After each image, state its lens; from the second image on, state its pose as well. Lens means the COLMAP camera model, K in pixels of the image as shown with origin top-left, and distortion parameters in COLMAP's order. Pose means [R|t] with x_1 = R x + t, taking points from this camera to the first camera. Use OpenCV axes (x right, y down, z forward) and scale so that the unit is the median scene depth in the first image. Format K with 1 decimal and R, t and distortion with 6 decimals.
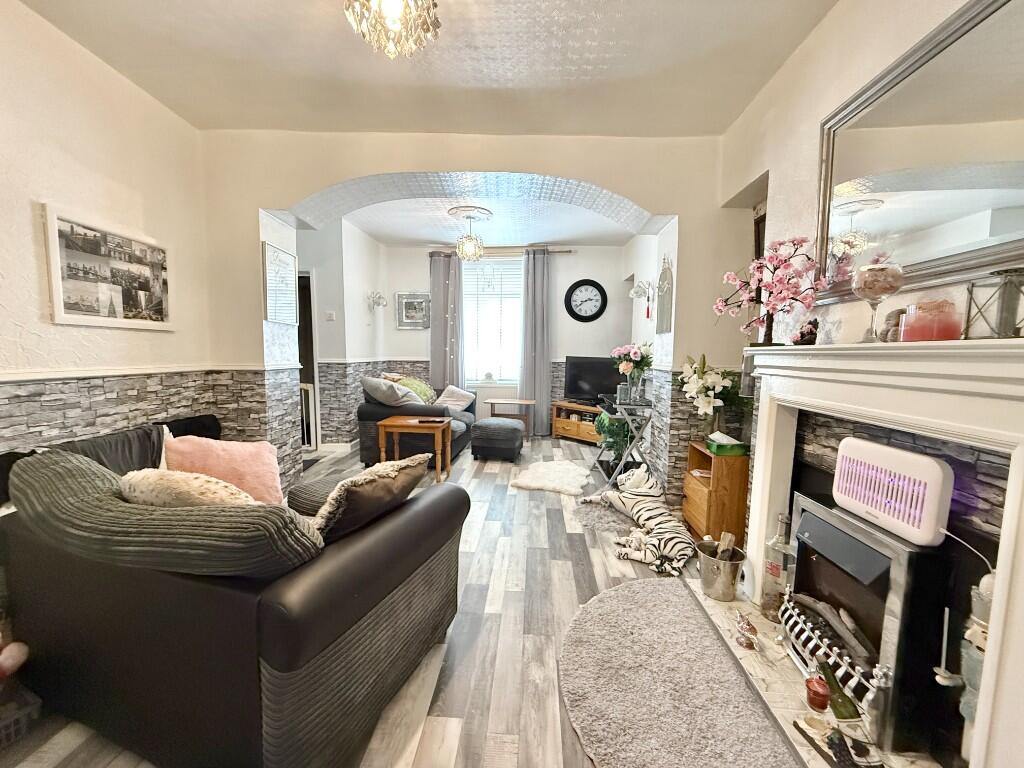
lens RADIAL K [[407.1, 0, 513.3], [0, 407.1, 390.5], [0, 0, 1]] dist [0.001162, 0.000130]
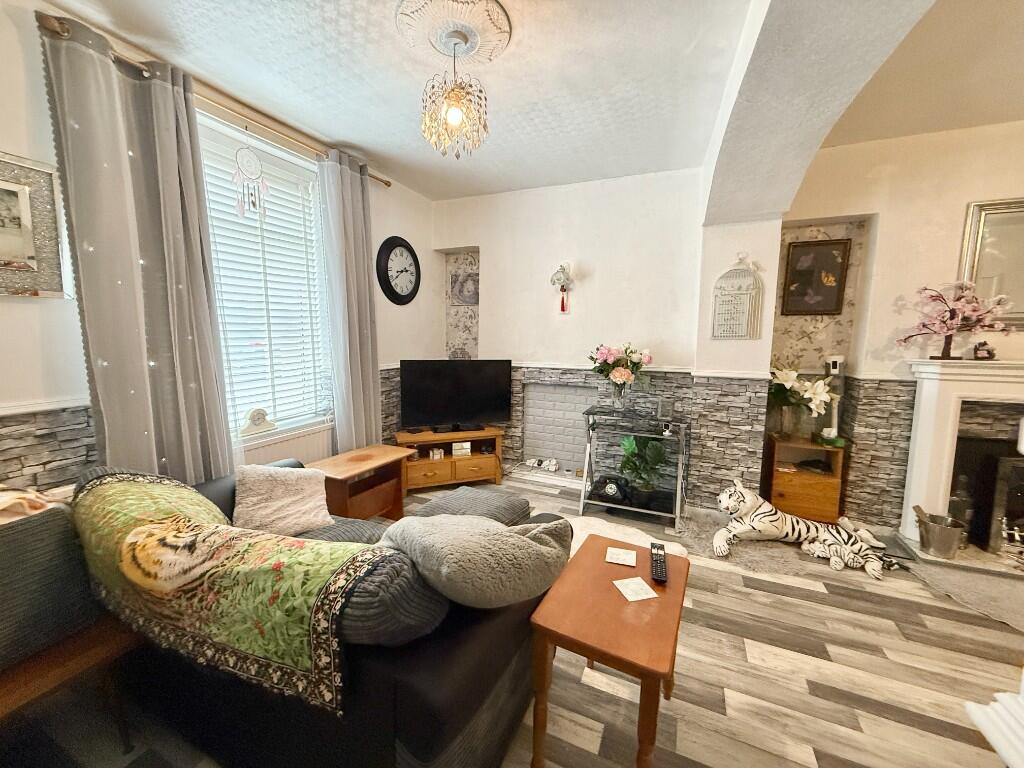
lens RADIAL K [[407.1, 0, 507.4], [0, 407.1, 384.1], [0, 0, 1]] dist [0.001162, 0.000130]
pose [[0.349007, -0.126166, 0.928588, -0.532086], [0.085474, 0.991051, 0.102528, -0.133828], [-0.933214, 0.043587, 0.356668, 0.869544]]
